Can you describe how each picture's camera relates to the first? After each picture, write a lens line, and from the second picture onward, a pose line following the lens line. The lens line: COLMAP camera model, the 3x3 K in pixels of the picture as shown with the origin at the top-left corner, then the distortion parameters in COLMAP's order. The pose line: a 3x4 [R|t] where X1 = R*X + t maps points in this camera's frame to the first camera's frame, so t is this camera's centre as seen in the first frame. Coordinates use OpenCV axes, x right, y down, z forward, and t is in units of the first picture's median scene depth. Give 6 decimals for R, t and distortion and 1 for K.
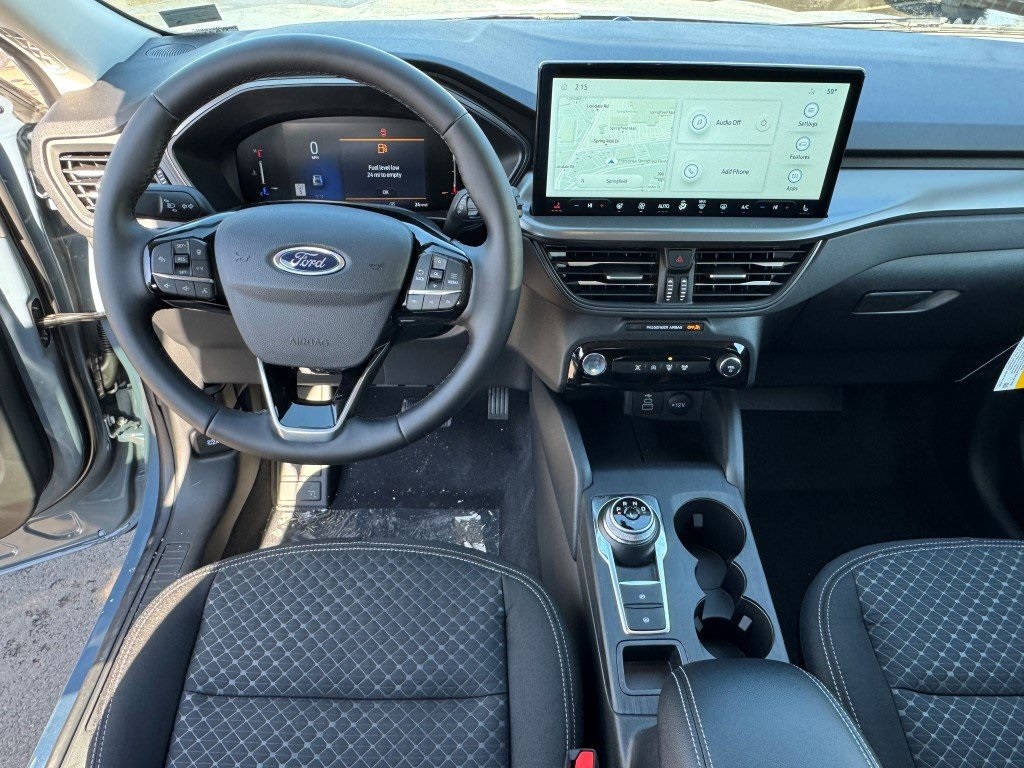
lens RADIAL K [[709.9, 0, 497.6], [0, 709.9, 385.1], [0, 0, 1]] dist [-0.025235, 0.023367]
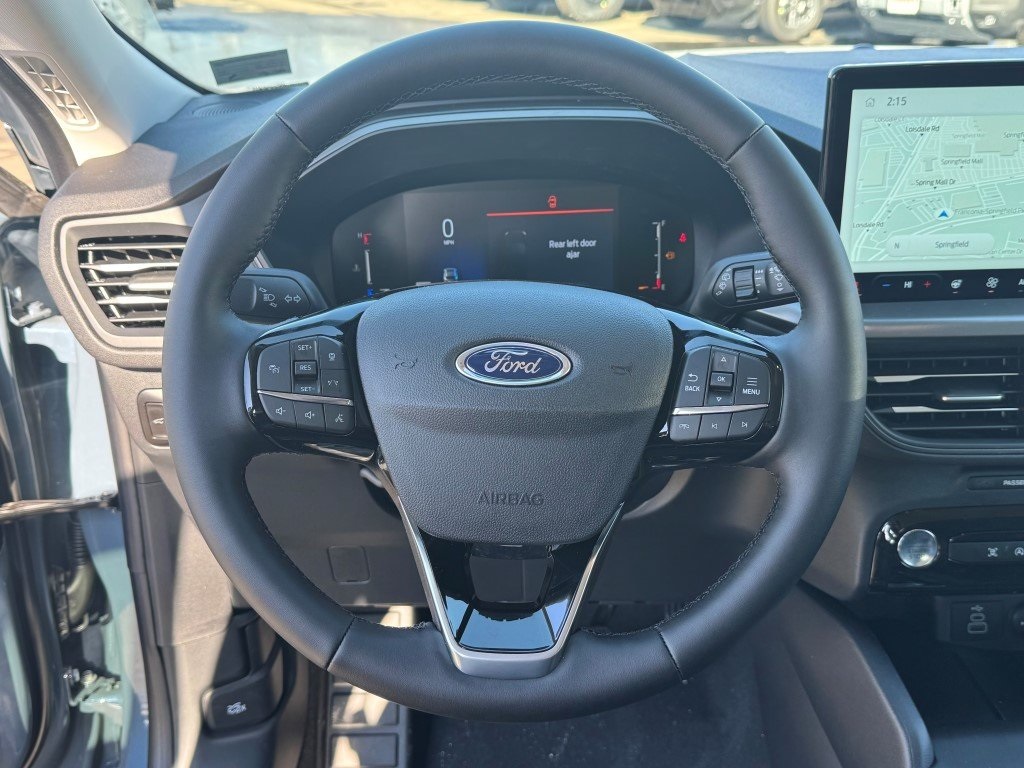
lens RADIAL K [[1038.8, 0, 491.7], [0, 1038.8, 389.1], [0, 0, 1]] dist [0.029722, 0.000000]
pose [[0.998241, -0.033248, -0.049087, -0.188294], [0.020652, 0.971098, -0.237784, 0.045612], [0.055574, 0.236352, 0.970077, 0.105252]]
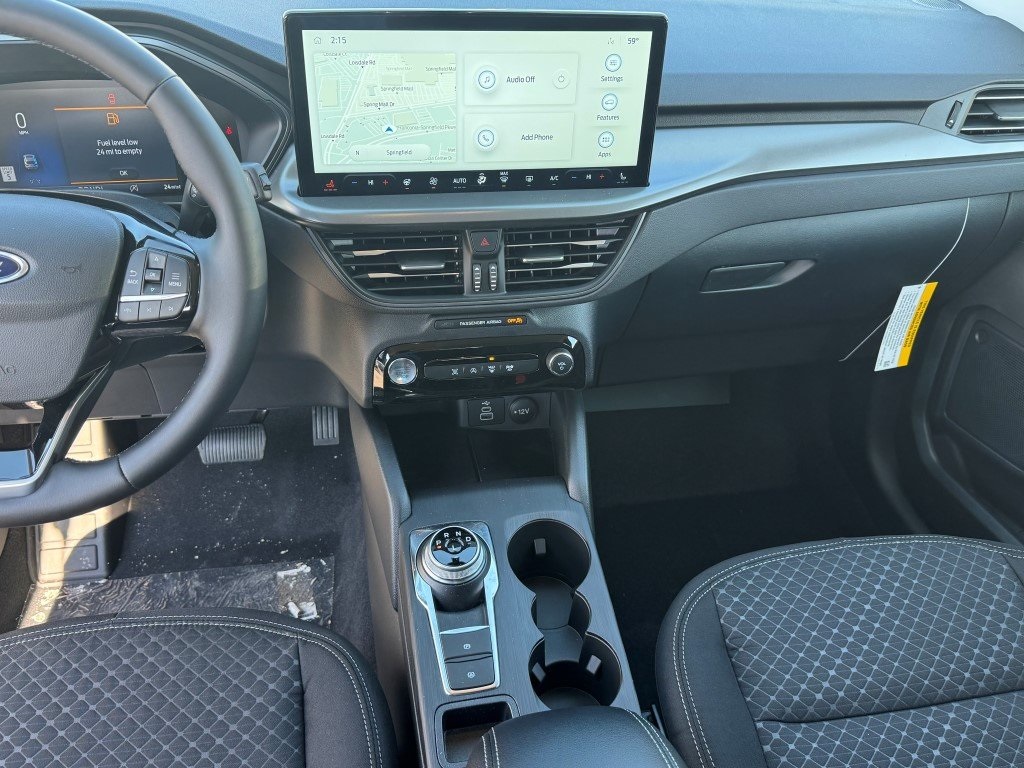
lens RADIAL K [[852.3, 0, 521.4], [0, 852.3, 375.0], [0, 0, 1]] dist [0.091736, -0.155838]
pose [[0.986580, -0.069435, 0.147780, 0.136426], [0.072956, 0.997163, -0.018531, 0.003795], [-0.146075, 0.029064, 0.988847, -0.017324]]
